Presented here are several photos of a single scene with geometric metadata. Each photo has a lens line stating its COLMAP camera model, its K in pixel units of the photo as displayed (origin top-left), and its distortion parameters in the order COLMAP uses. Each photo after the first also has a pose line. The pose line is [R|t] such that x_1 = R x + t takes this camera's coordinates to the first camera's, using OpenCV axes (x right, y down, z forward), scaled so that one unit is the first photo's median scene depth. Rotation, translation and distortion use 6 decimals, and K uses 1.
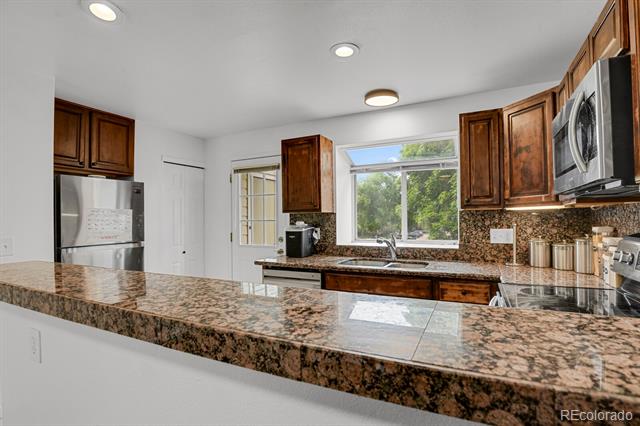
lens RADIAL K [[314.5, 0, 322.0], [0, 314.5, 214.9], [0, 0, 1]] dist [-0.027626, -0.002011]
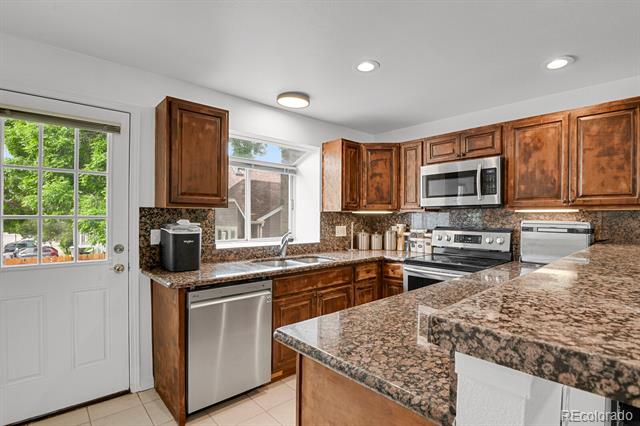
lens RADIAL K [[314.5, 0, 321.7], [0, 314.5, 215.4], [0, 0, 1]] dist [-0.027626, -0.002011]
pose [[0.359323, 0.017539, 0.933049, -0.760404], [-0.023794, 0.999671, -0.009629, 0.012467], [-0.932910, -0.018741, 0.359622, 0.564810]]
